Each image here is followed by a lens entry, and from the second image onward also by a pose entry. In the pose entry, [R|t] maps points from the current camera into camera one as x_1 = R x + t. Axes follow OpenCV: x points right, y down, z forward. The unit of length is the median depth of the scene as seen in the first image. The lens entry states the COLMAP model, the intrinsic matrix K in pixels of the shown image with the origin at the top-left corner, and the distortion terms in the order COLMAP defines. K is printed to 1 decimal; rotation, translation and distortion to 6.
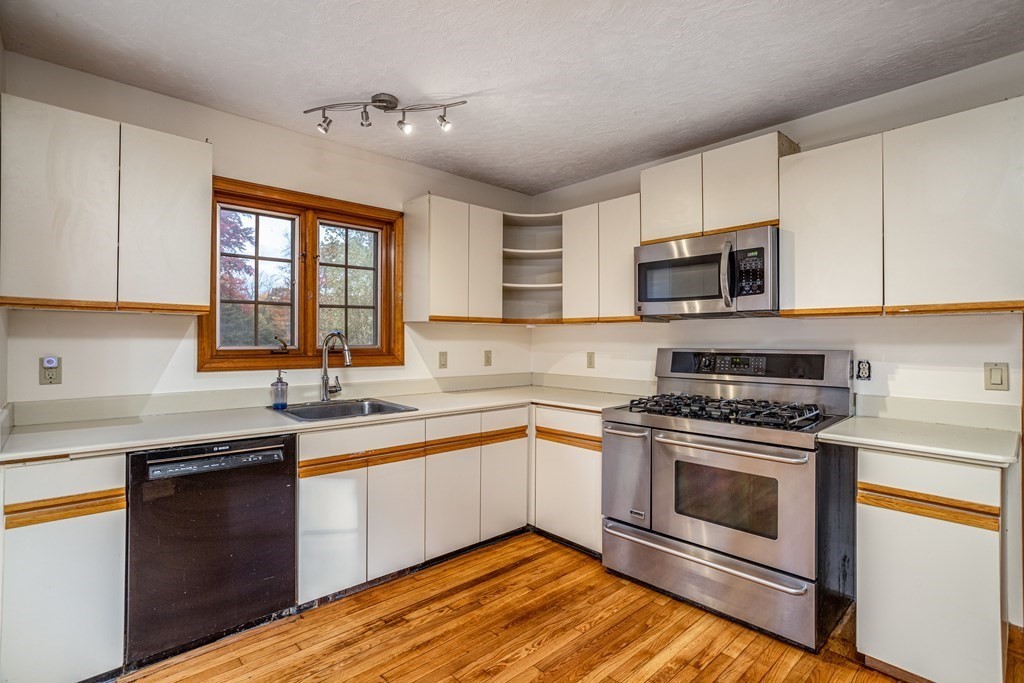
lens RADIAL K [[496.2, 0, 505.3], [0, 496.2, 339.0], [0, 0, 1]] dist [-0.036373, 0.021314]
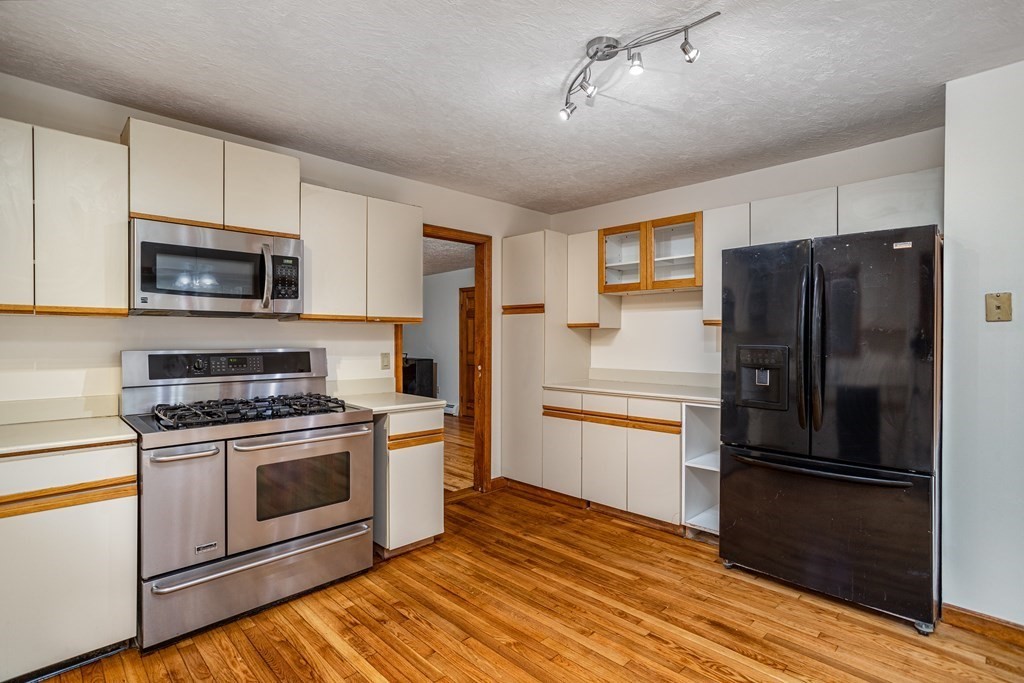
lens RADIAL K [[496.2, 0, 507.3], [0, 496.2, 340.6], [0, 0, 1]] dist [-0.036373, 0.021314]
pose [[-0.033983, -0.000849, 0.999422, -0.490010], [0.003137, 0.999995, 0.000957, 0.003411], [-0.999417, 0.003168, -0.033980, 0.436335]]
